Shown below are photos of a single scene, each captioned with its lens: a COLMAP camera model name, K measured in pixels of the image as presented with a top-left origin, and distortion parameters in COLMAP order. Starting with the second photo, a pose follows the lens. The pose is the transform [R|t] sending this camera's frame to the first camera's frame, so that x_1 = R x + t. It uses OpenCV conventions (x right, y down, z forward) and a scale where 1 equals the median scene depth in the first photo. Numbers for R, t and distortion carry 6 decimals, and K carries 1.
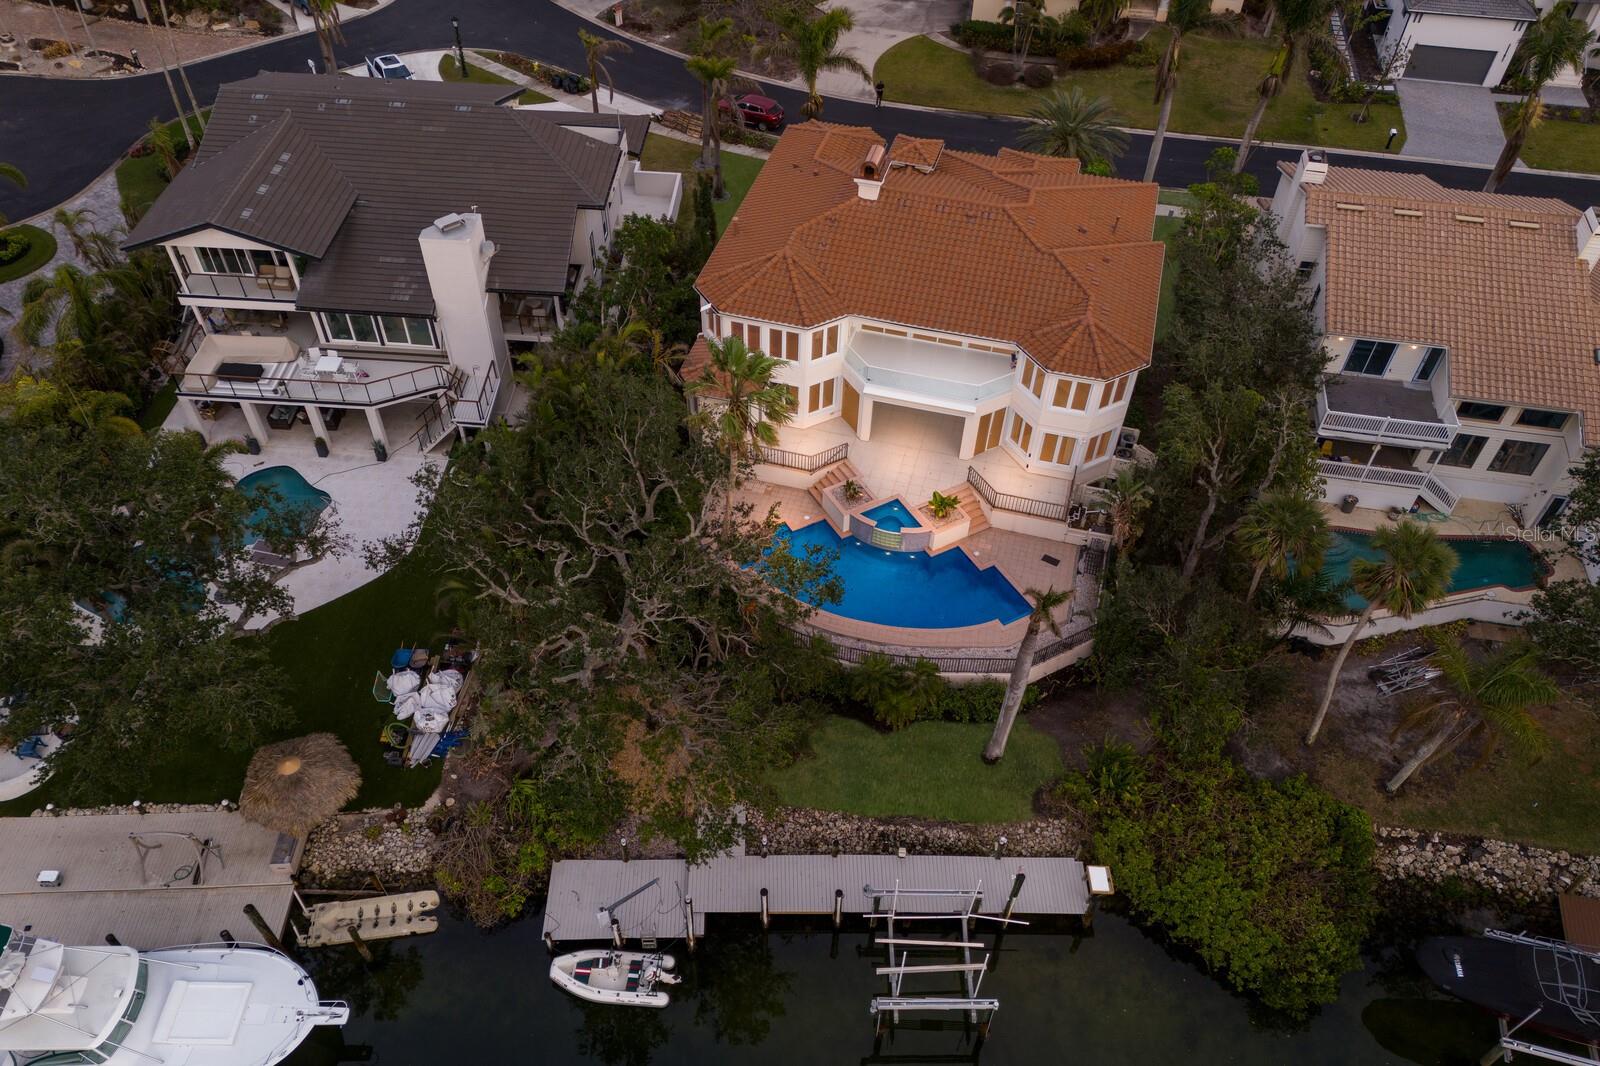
lens RADIAL K [[1151.6, 0, 800.0], [0, 1151.6, 533.0], [0, 0, 1]] dist [0.079011, -0.069083]
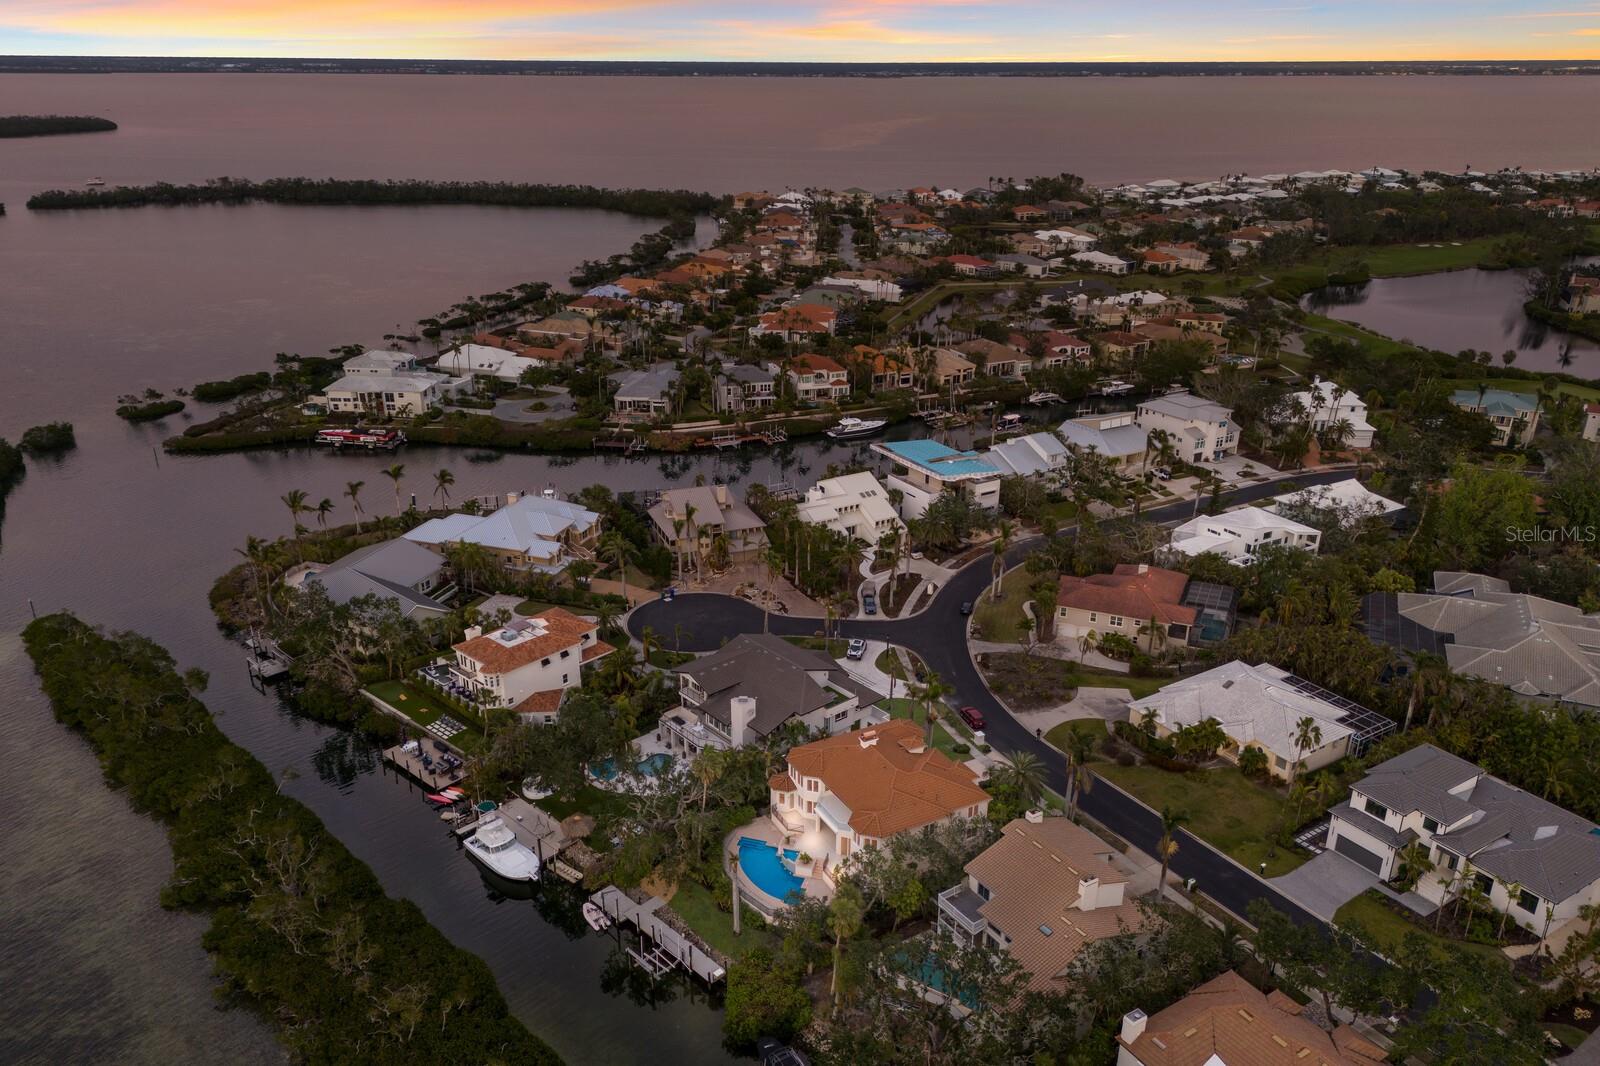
lens RADIAL K [[1151.6, 0, 800.0], [0, 1151.6, 533.0], [0, 0, 1]] dist [0.079011, -0.069083]
pose [[0.695955, 0.241303, -0.676328, 1.949990], [-0.514716, 0.824375, -0.235529, -0.010348], [0.500714, 0.512034, 0.697930, -1.321520]]
